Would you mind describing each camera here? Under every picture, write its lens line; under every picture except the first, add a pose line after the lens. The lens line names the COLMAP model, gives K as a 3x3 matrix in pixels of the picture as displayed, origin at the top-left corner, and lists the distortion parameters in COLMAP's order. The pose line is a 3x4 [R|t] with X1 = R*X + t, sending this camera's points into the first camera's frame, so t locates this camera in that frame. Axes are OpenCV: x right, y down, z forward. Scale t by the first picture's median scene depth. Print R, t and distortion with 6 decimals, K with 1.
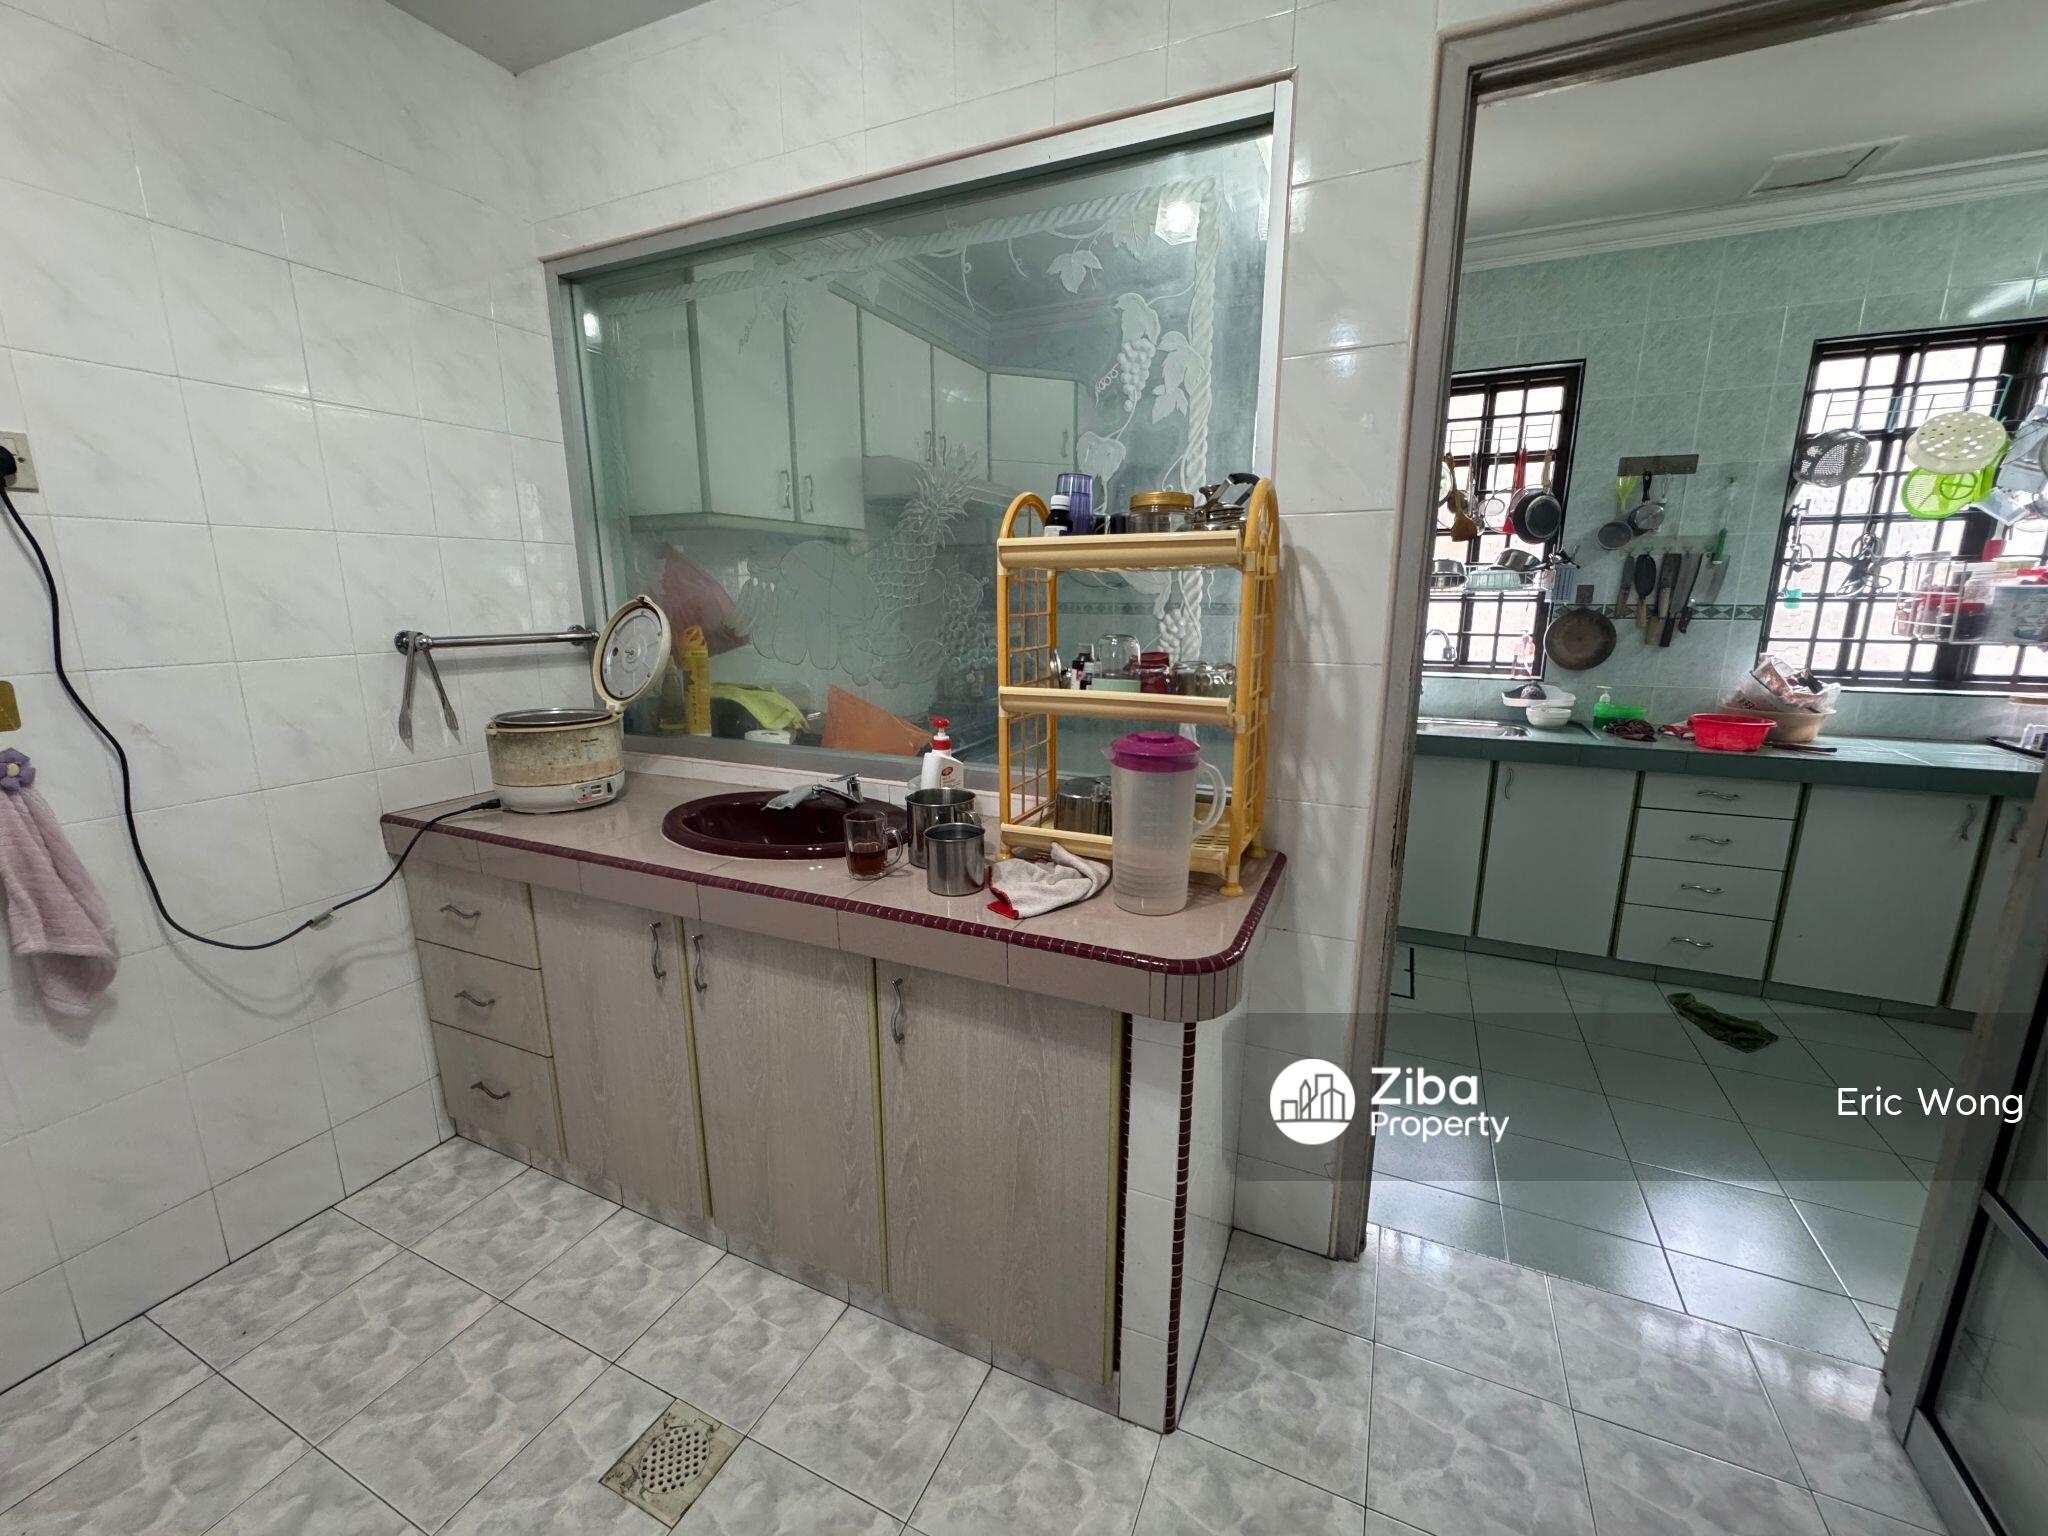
lens RADIAL K [[818.6, 0, 1025.8], [0, 818.6, 768.7], [0, 0, 1]] dist [-0.004325, 0.000057]
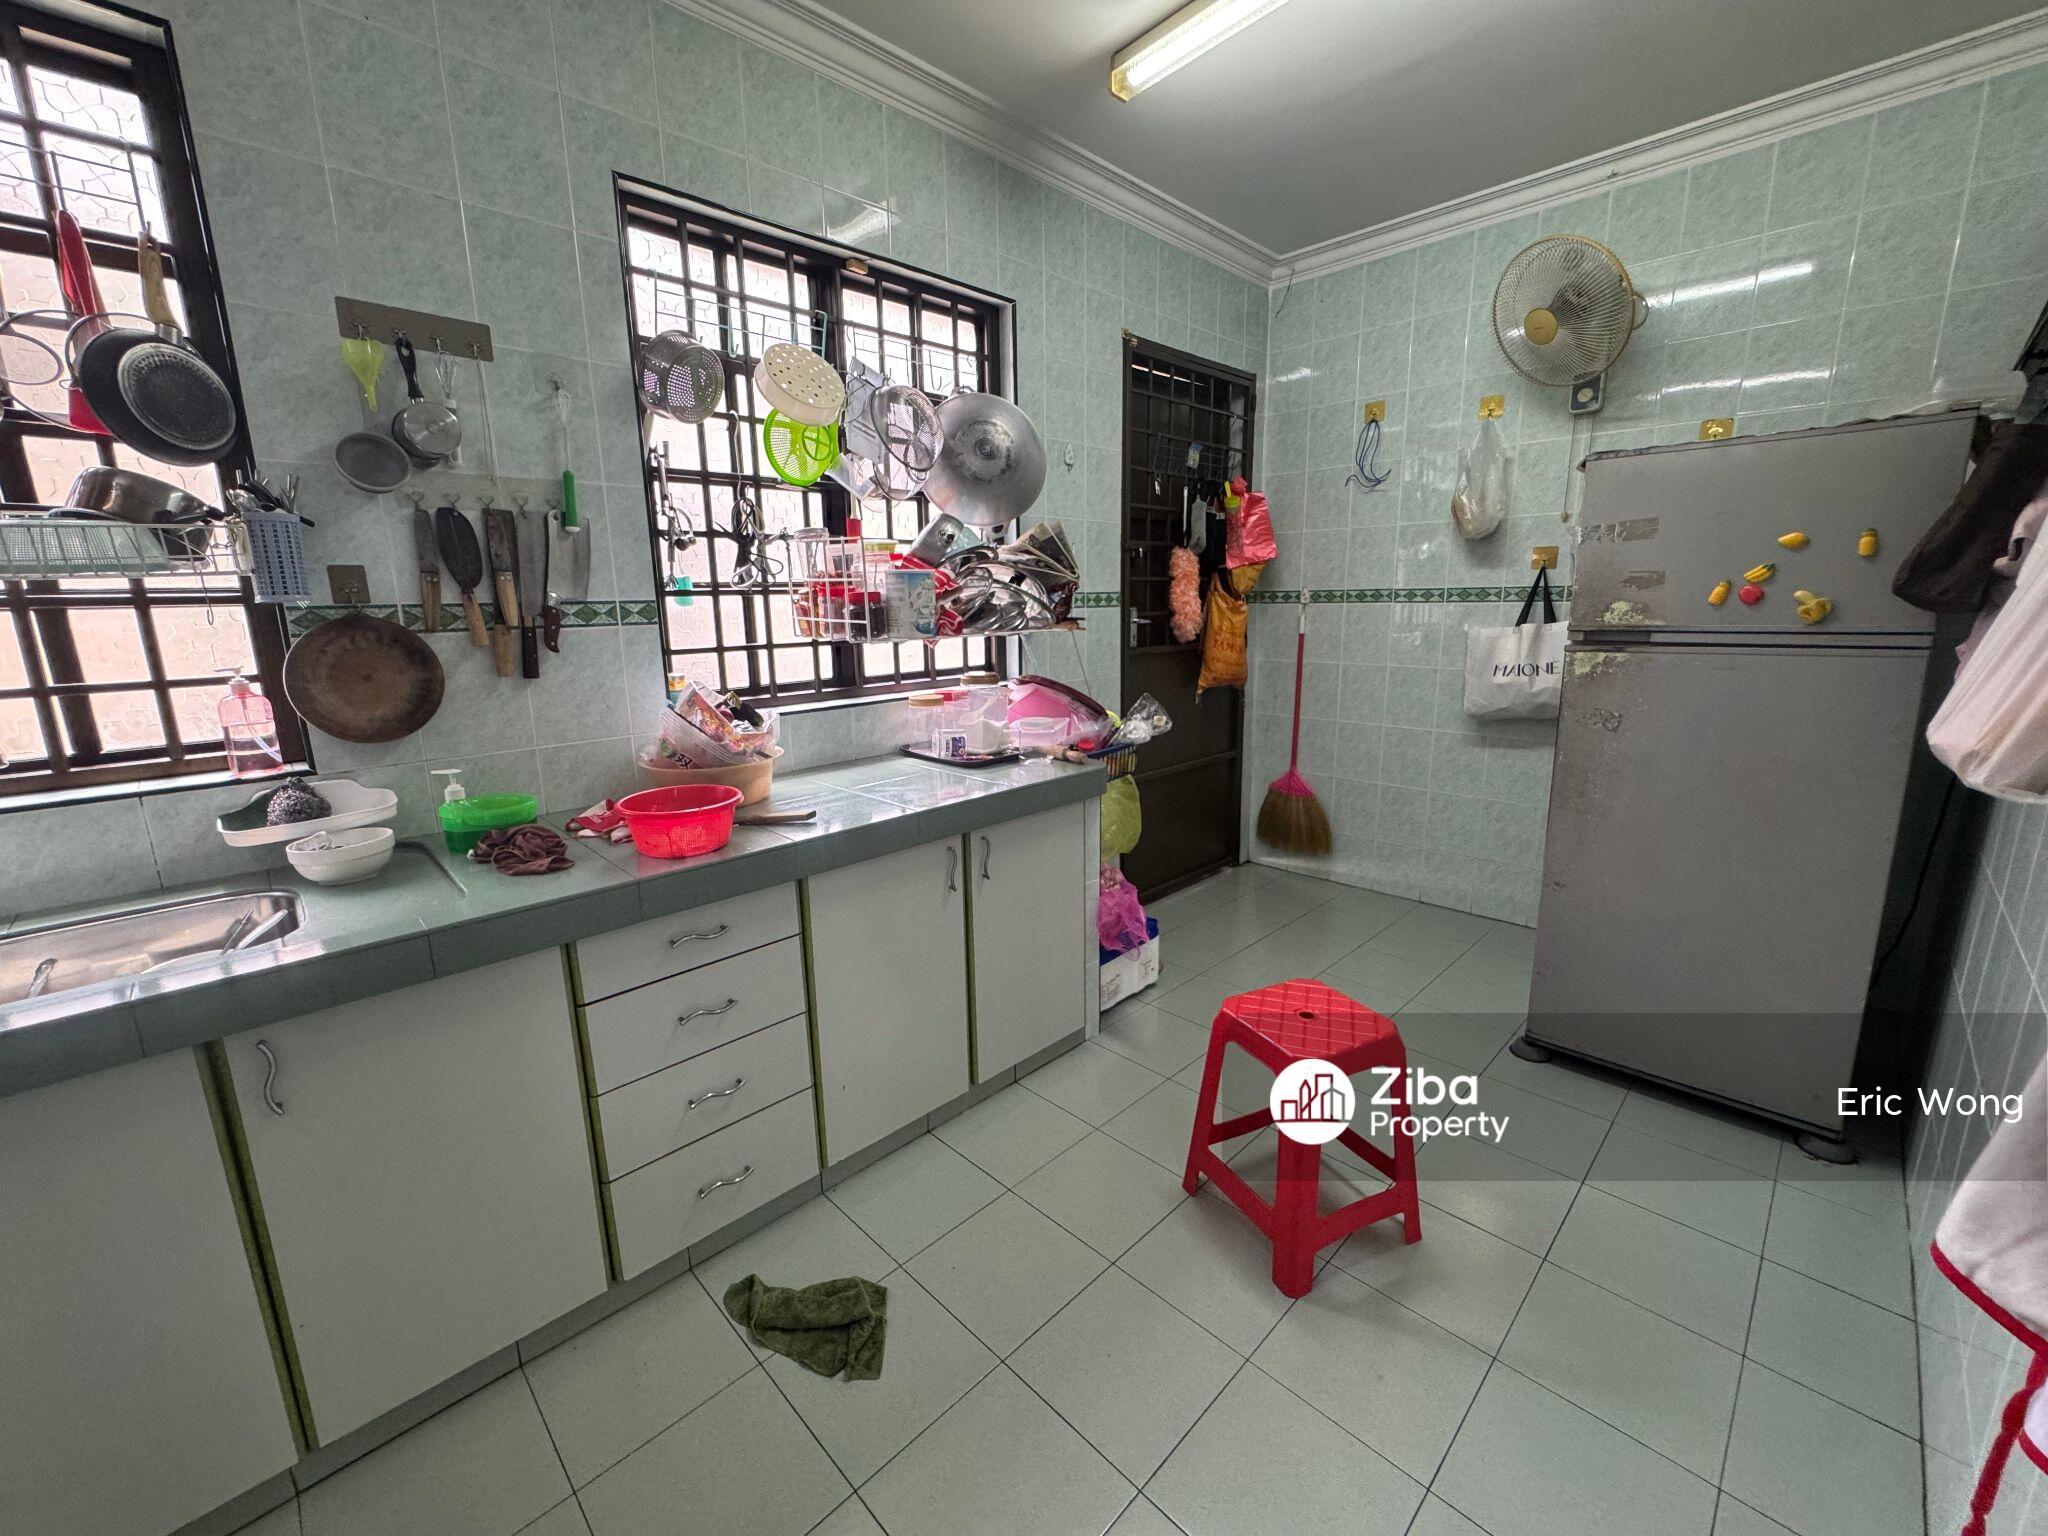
lens RADIAL K [[818.6, 0, 1023.2], [0, 818.6, 774.2], [0, 0, 1]] dist [-0.004325, 0.000057]
pose [[0.352830, -0.205047, 0.912944, 0.393111], [0.209066, 0.968302, 0.136682, -0.095863], [-0.912032, 0.142641, 0.384514, 0.508885]]
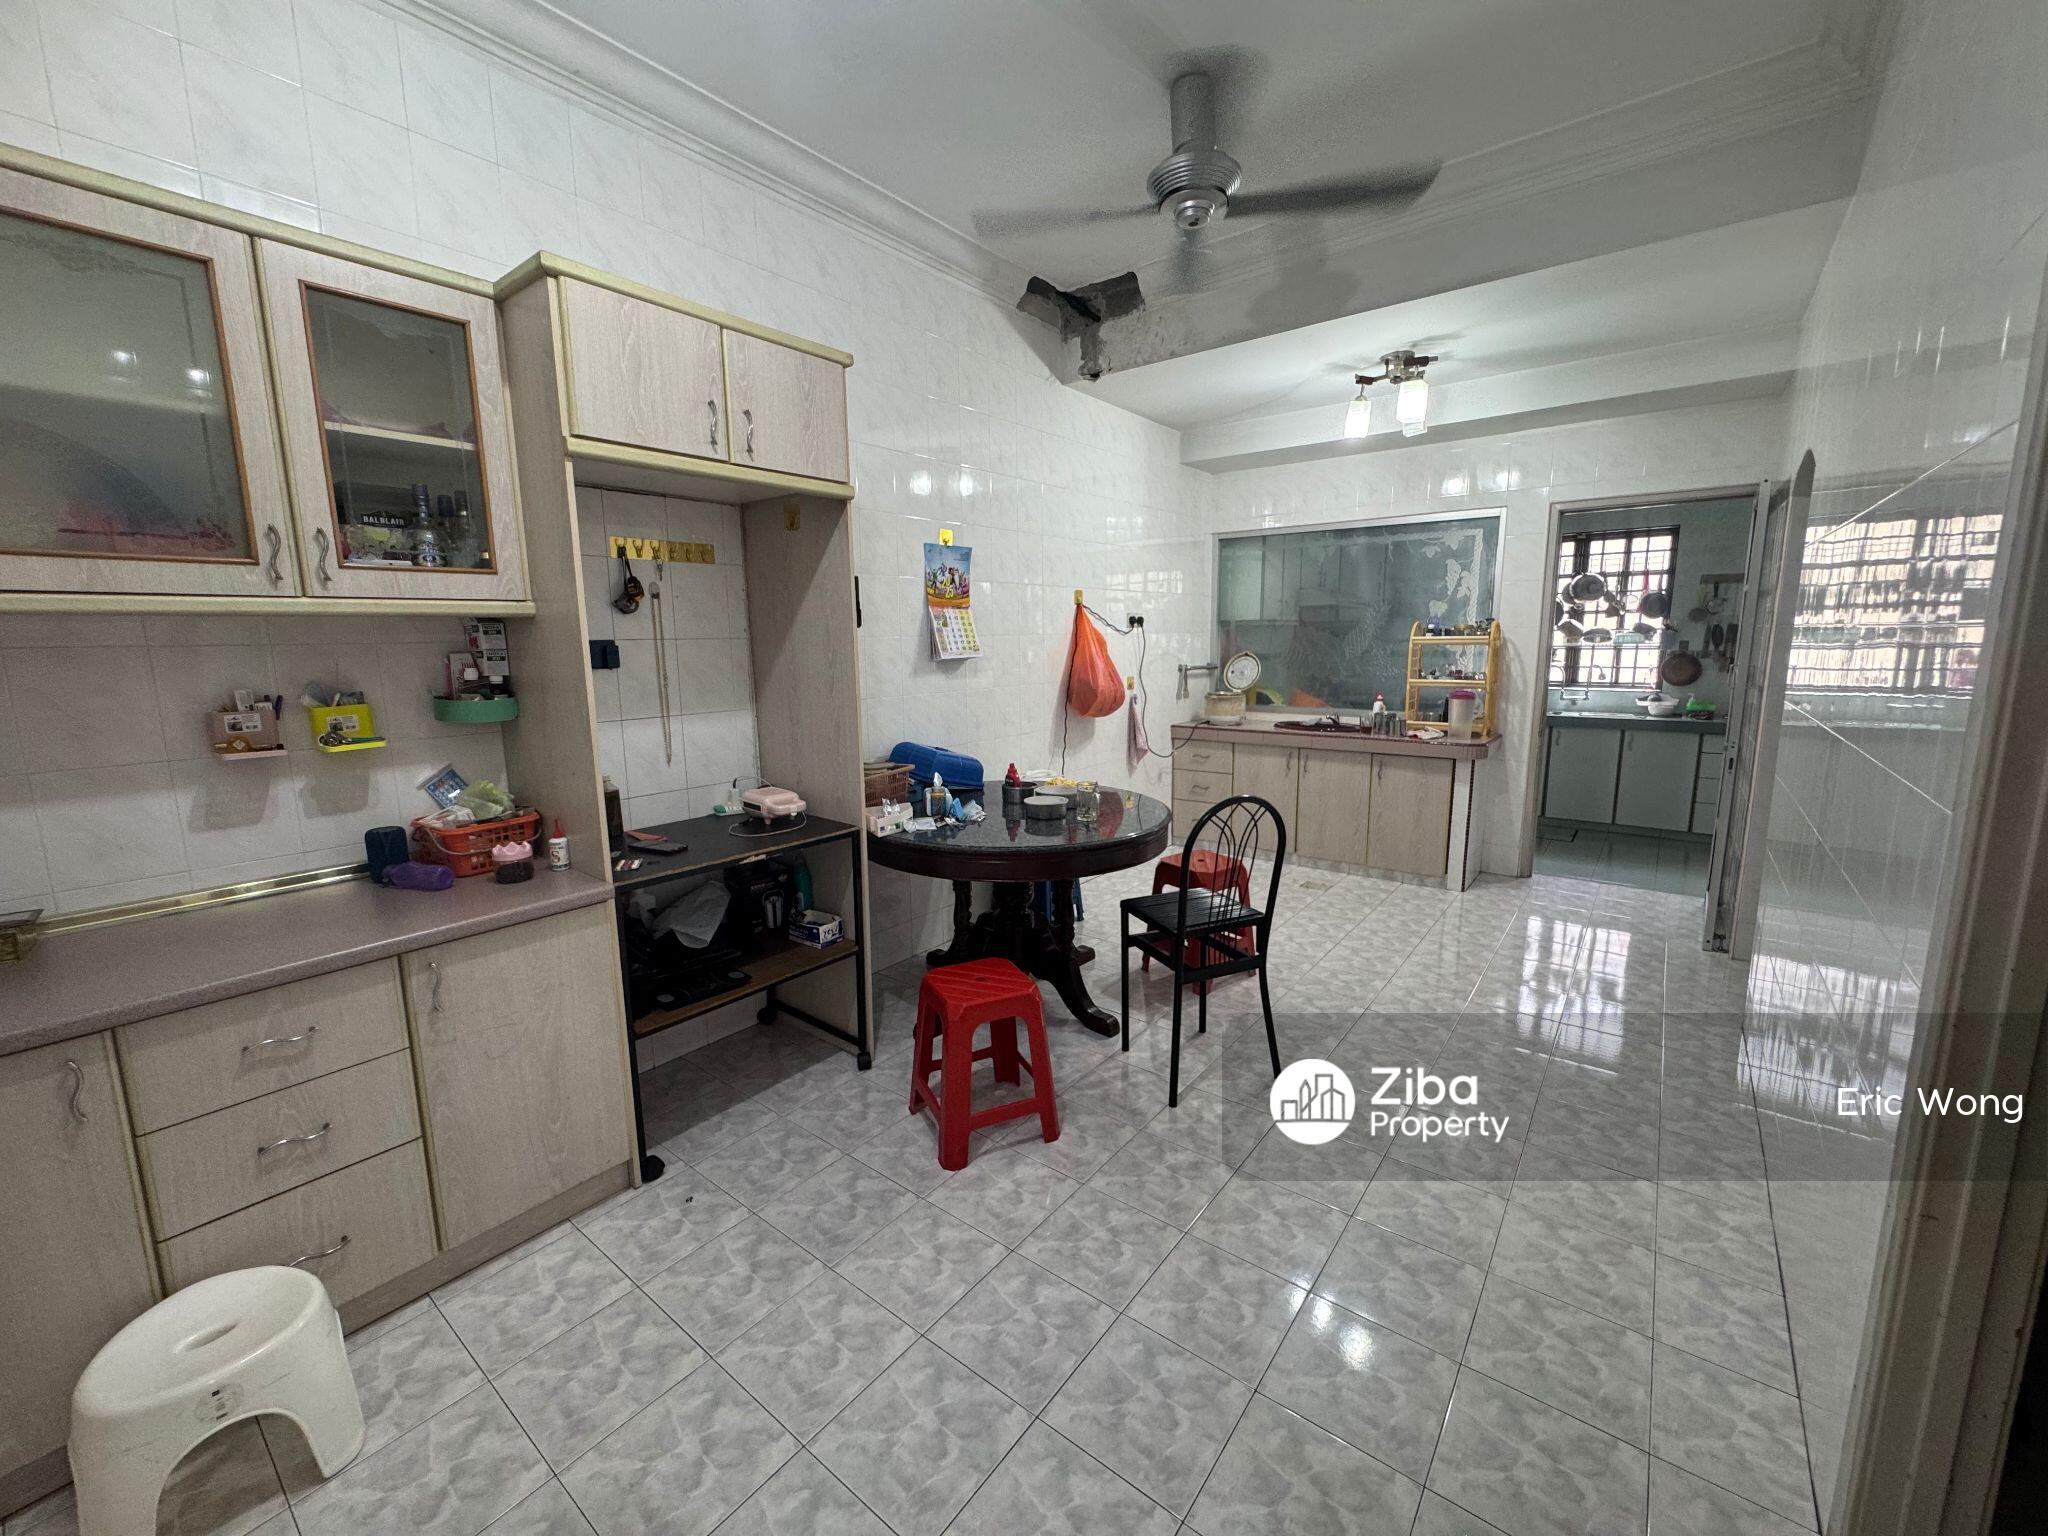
lens RADIAL K [[818.6, 0, 1024.1], [0, 818.6, 766.8], [0, 0, 1]] dist [-0.004325, 0.000057]
pose [[0.971940, 0.026556, -0.233727, -0.364674], [-0.038539, 0.998158, -0.046853, 0.224892], [0.232052, 0.054546, 0.971173, -1.234601]]
